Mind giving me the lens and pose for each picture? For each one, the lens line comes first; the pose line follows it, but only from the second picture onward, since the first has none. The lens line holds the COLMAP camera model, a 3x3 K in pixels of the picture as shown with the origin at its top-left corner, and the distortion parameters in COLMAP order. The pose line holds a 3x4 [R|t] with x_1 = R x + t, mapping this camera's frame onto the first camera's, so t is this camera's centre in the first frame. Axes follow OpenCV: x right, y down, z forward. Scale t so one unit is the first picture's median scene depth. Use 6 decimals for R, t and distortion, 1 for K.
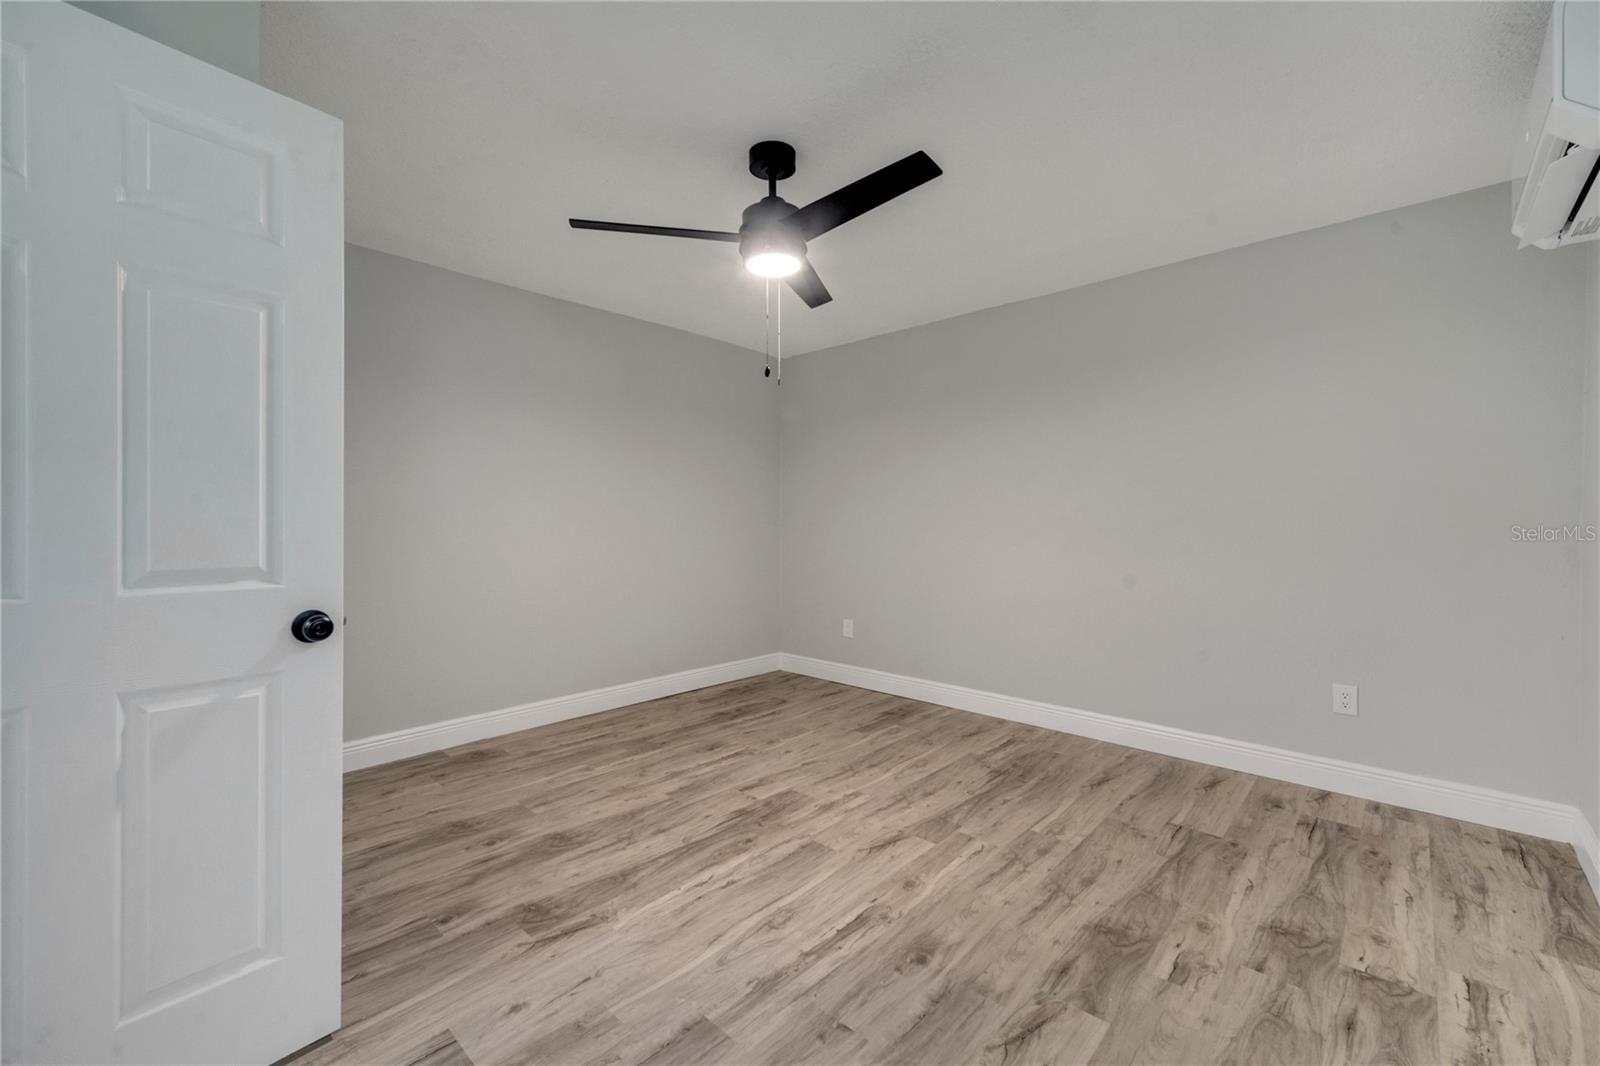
lens RADIAL K [[658.2, 0, 797.7], [0, 658.2, 524.6], [0, 0, 1]] dist [0.002190, -0.000086]
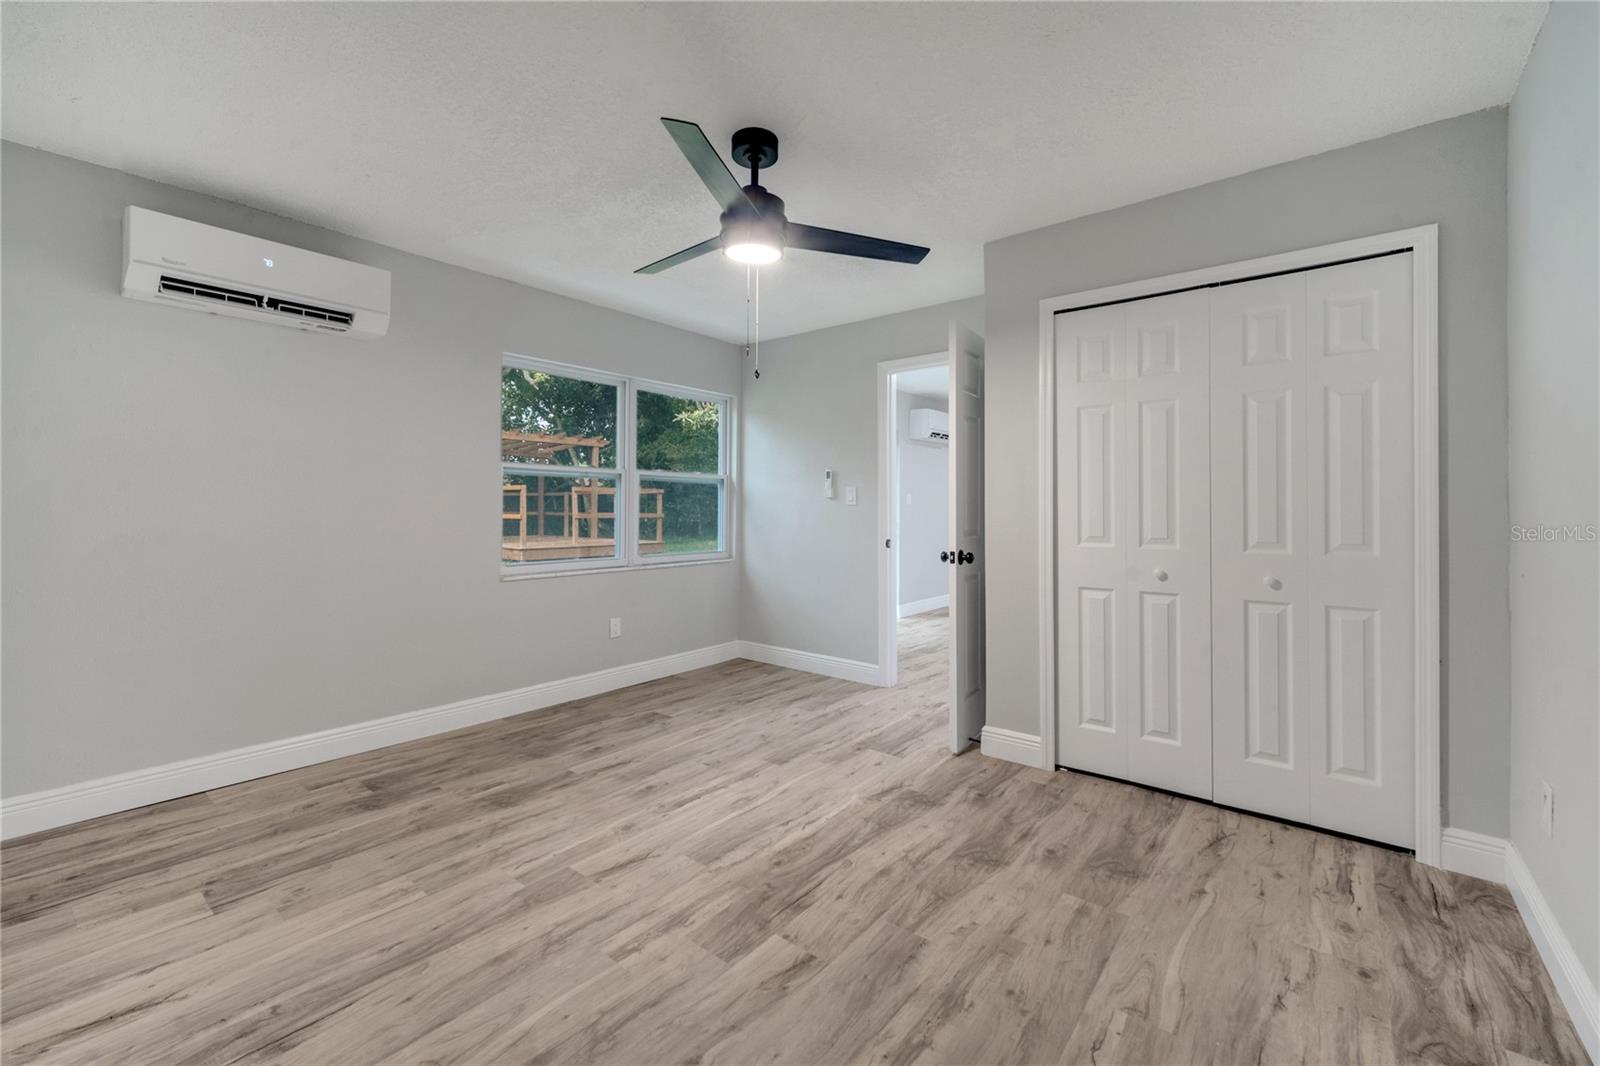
lens RADIAL K [[658.2, 0, 797.7], [0, 658.2, 524.6], [0, 0, 1]] dist [0.002190, -0.000086]
pose [[-0.997154, -0.004504, -0.075252, -0.032945], [-0.006683, 0.999565, 0.028725, -0.009666], [0.075089, 0.029146, -0.996751, 1.986679]]
